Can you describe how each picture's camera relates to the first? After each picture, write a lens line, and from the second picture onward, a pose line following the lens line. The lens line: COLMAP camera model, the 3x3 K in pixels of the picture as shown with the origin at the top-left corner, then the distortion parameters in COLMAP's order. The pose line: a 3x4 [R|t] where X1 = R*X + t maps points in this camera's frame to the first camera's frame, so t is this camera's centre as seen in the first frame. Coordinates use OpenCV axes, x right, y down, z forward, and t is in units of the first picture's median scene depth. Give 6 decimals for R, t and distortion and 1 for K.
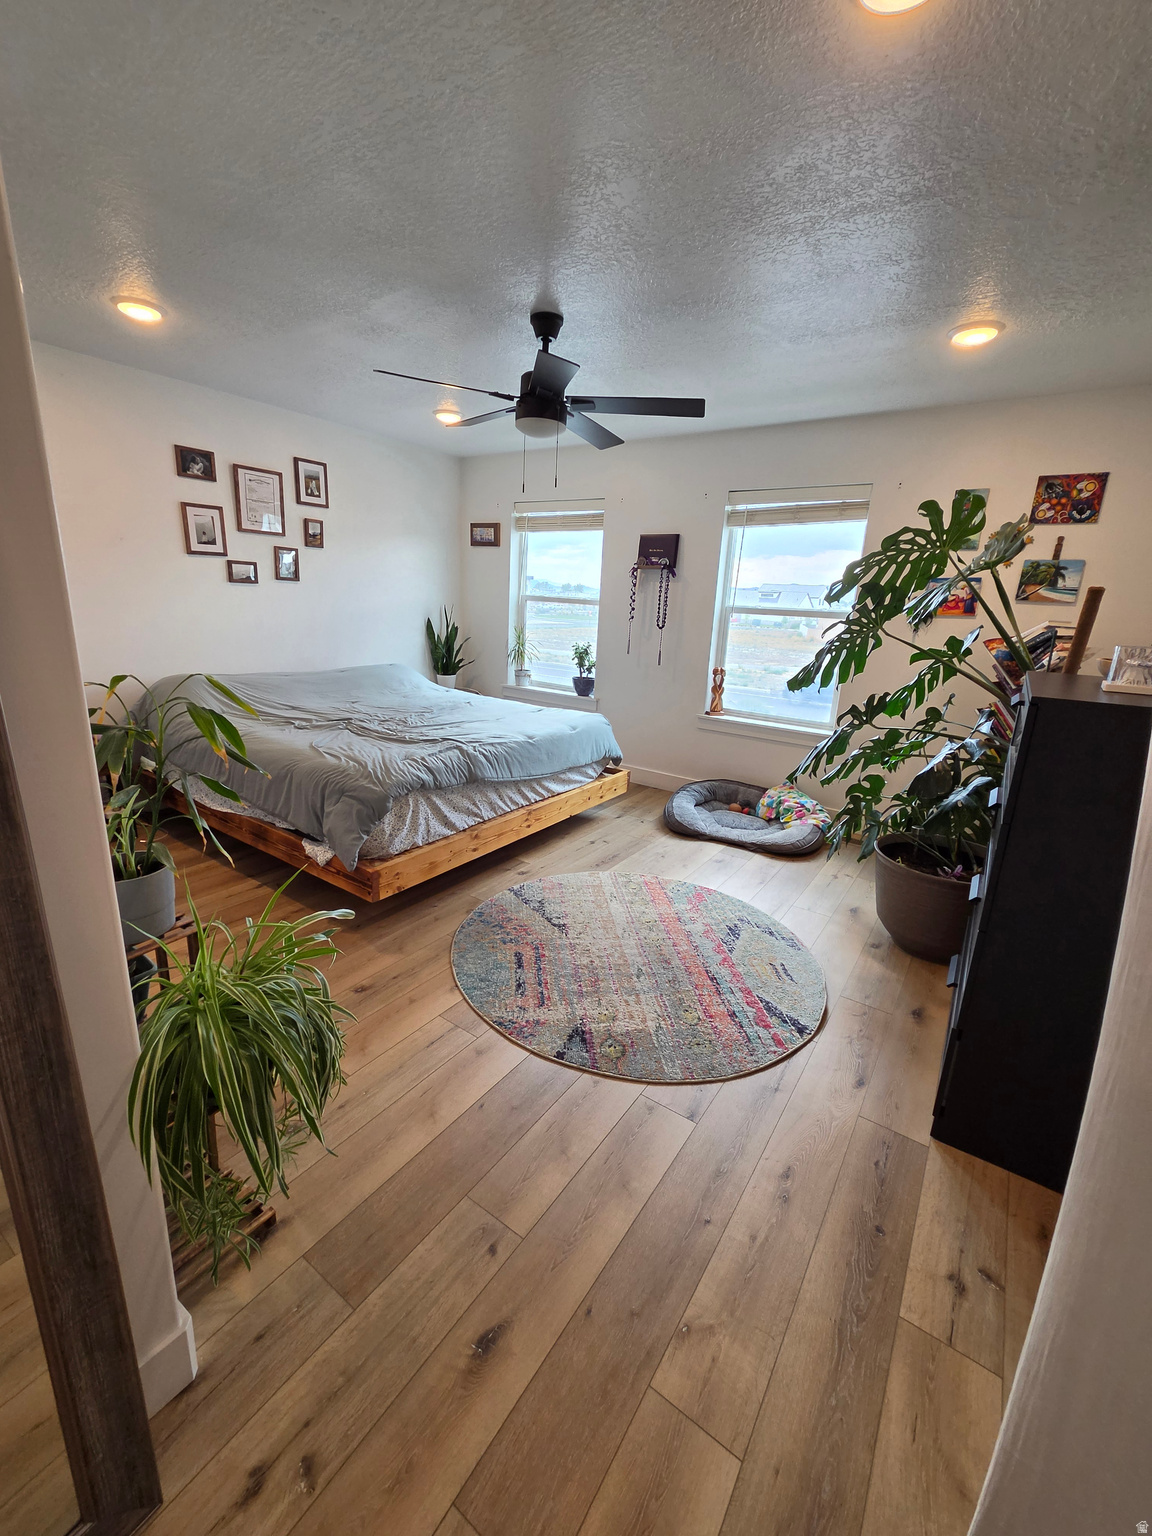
lens RADIAL K [[631.2, 0, 565.7], [0, 631.2, 764.2], [0, 0, 1]] dist [0.001514, -0.000447]
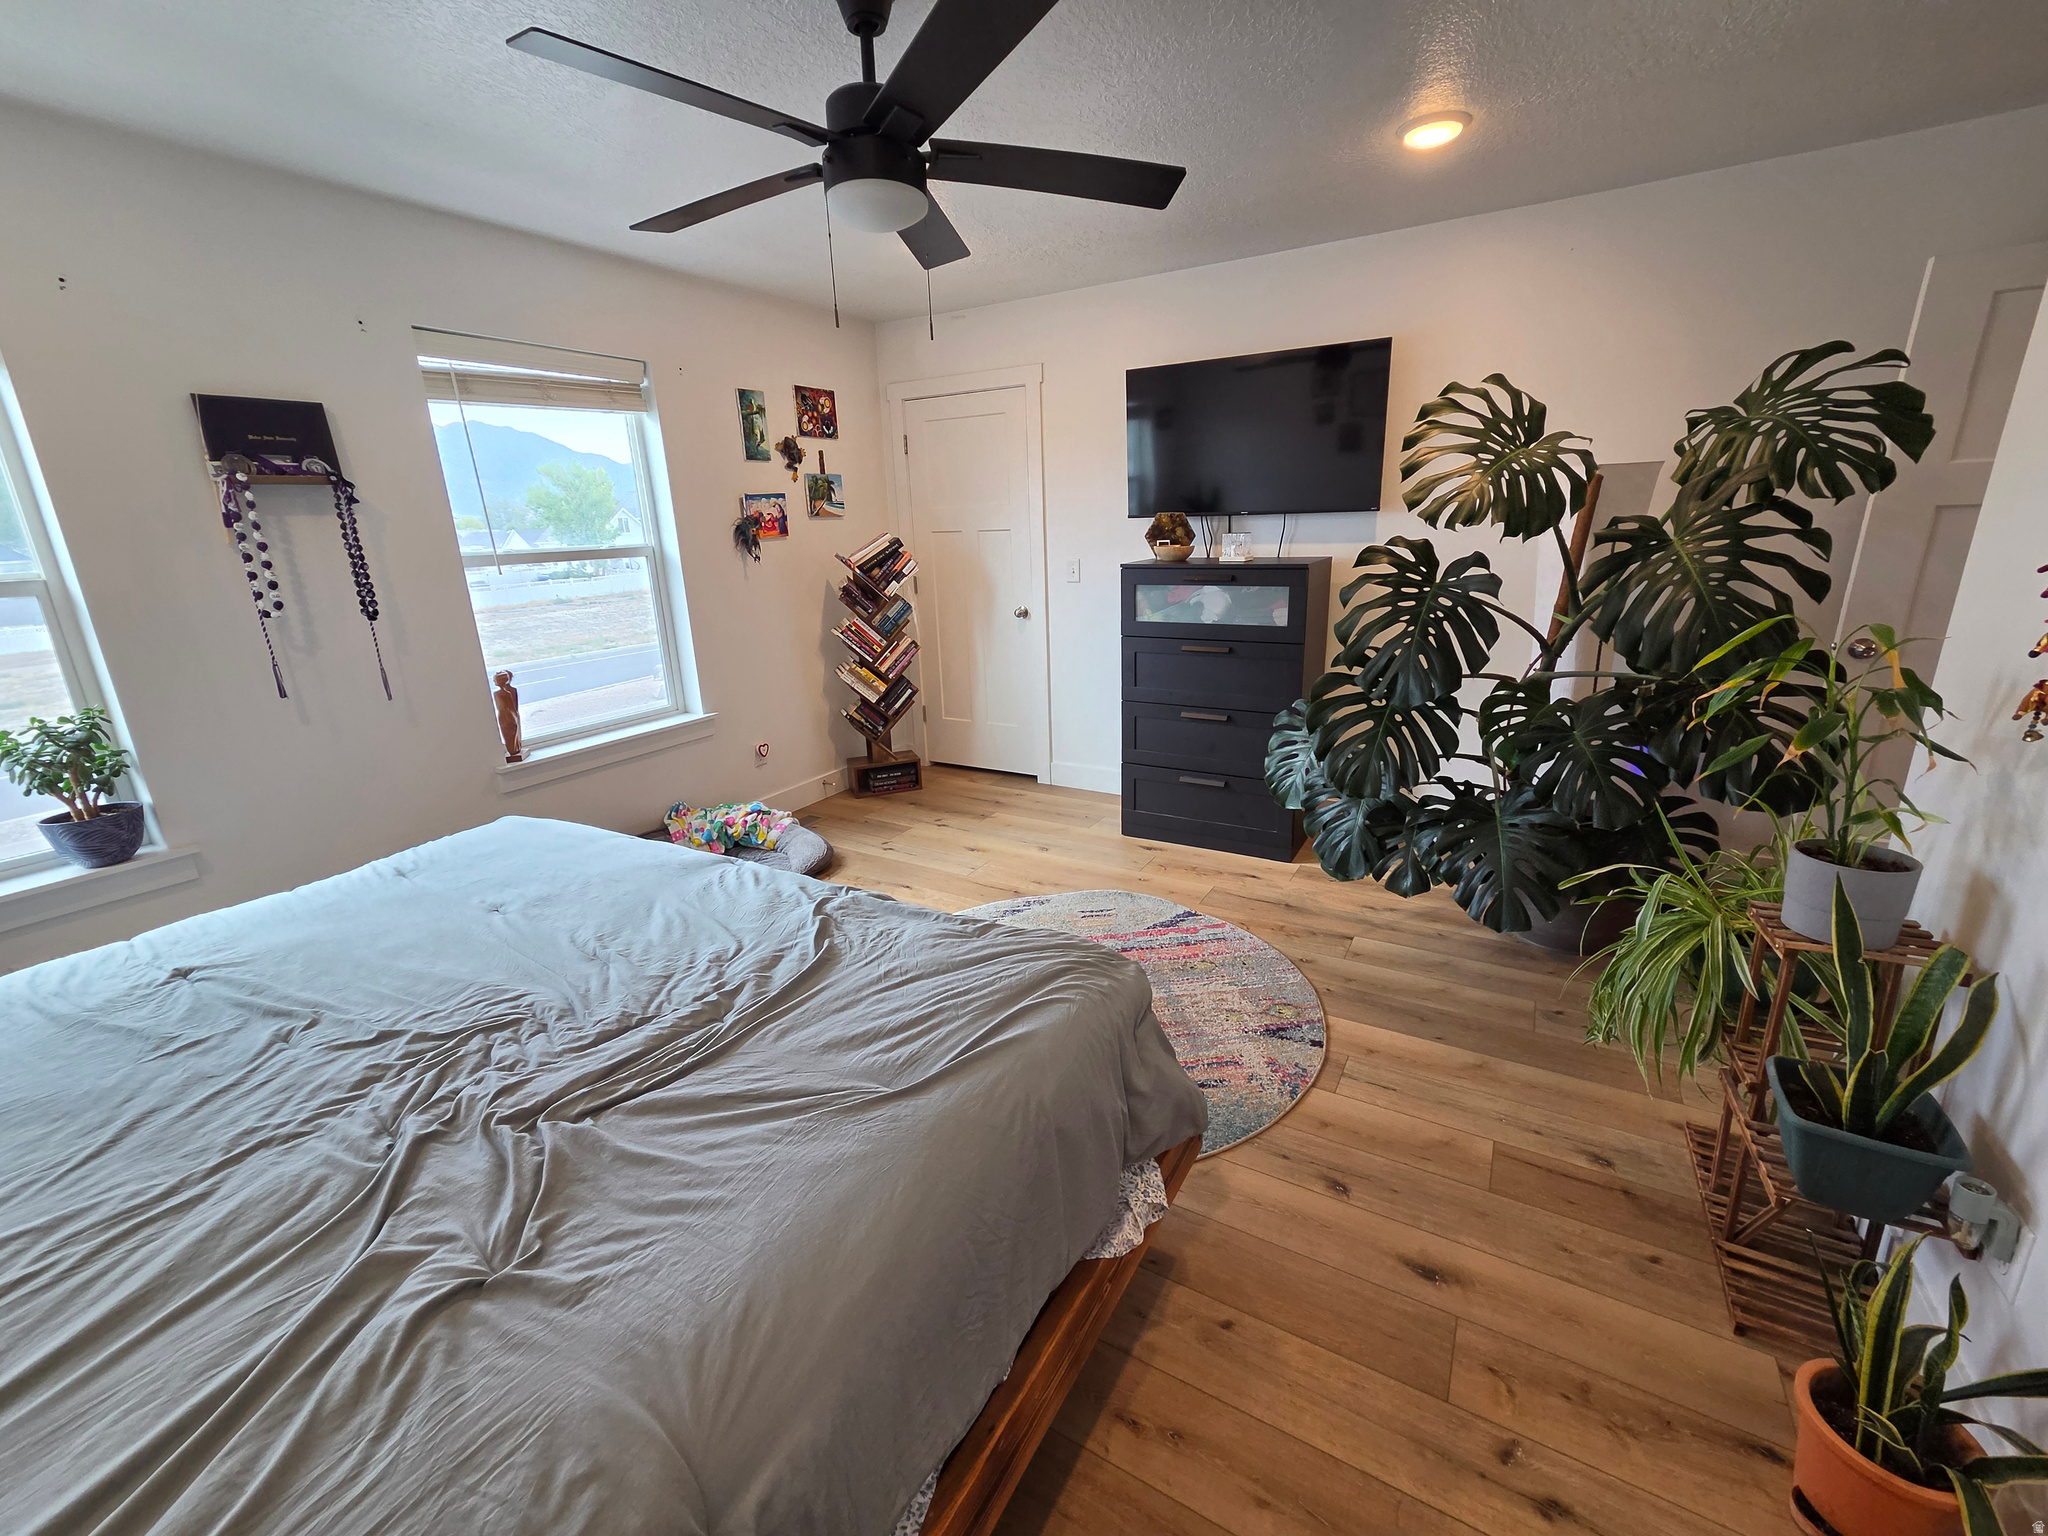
lens RADIAL K [[841.5, 0, 1021.9], [0, 841.5, 765.0], [0, 0, 1]] dist [0.001514, -0.000447]
pose [[-0.072576, -0.320187, 0.944570, -0.935560], [0.289679, 0.899474, 0.327158, -0.363937], [-0.954368, 0.297366, 0.027472, 1.145940]]
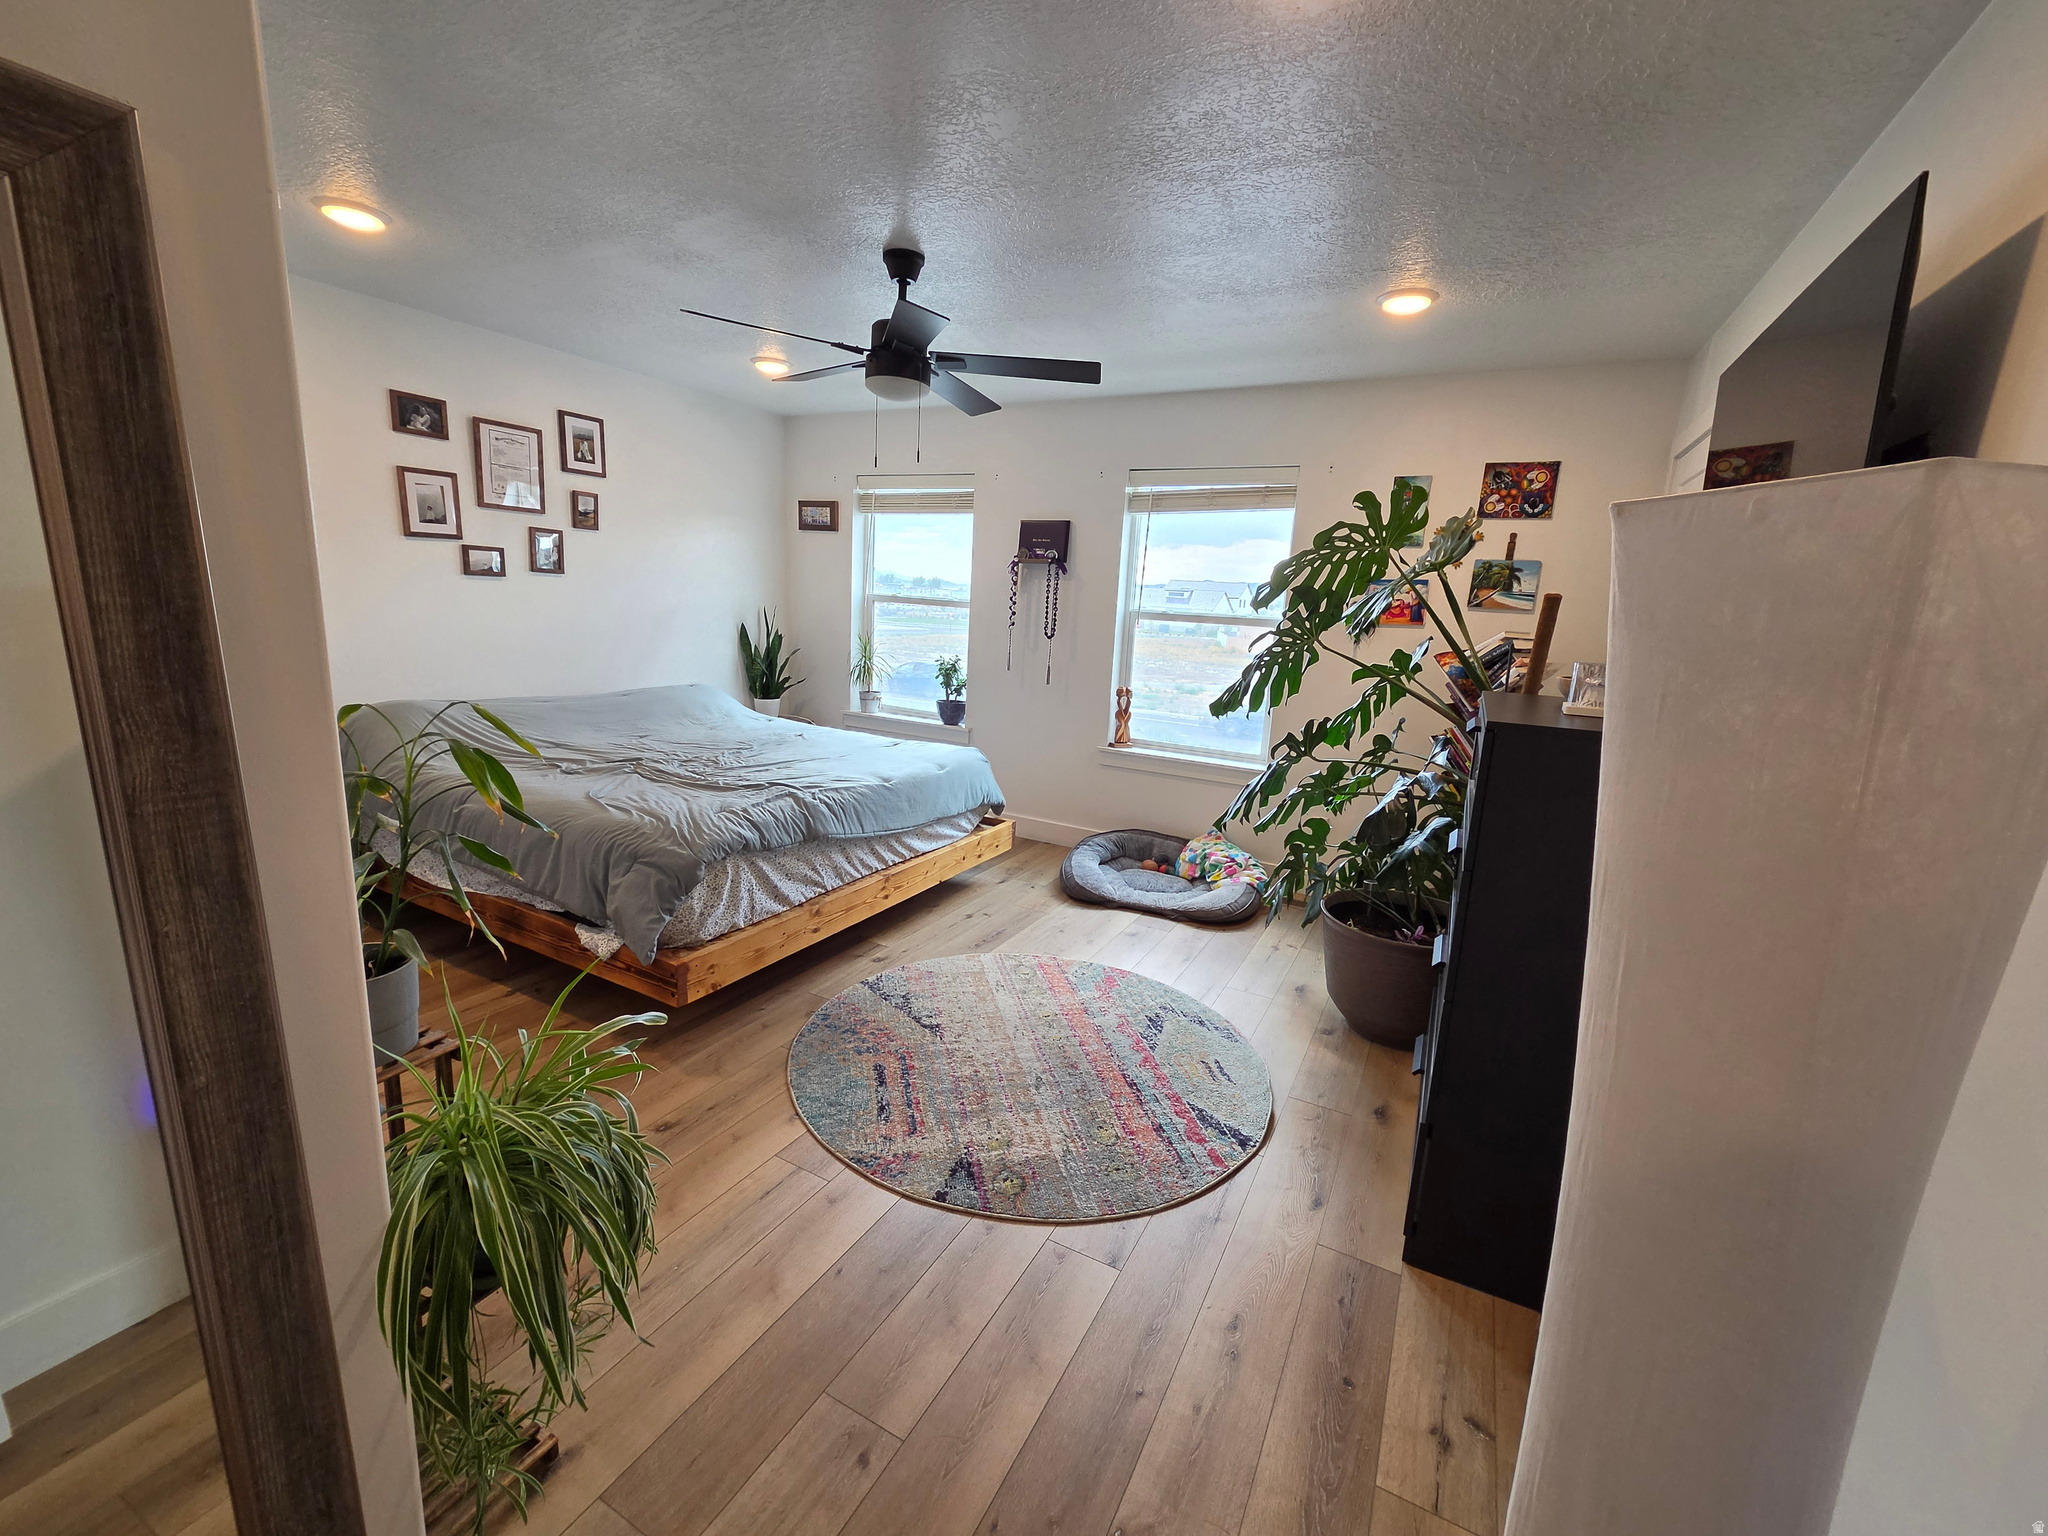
lens RADIAL K [[841.5, 0, 1021.9], [0, 841.5, 765.0], [0, 0, 1]] dist [0.001514, -0.000447]
pose [[0.992614, -0.015332, 0.120342, -0.020197], [0.022417, 0.998080, -0.057747, 0.002515], [-0.119226, 0.060018, 0.991051, -0.037349]]
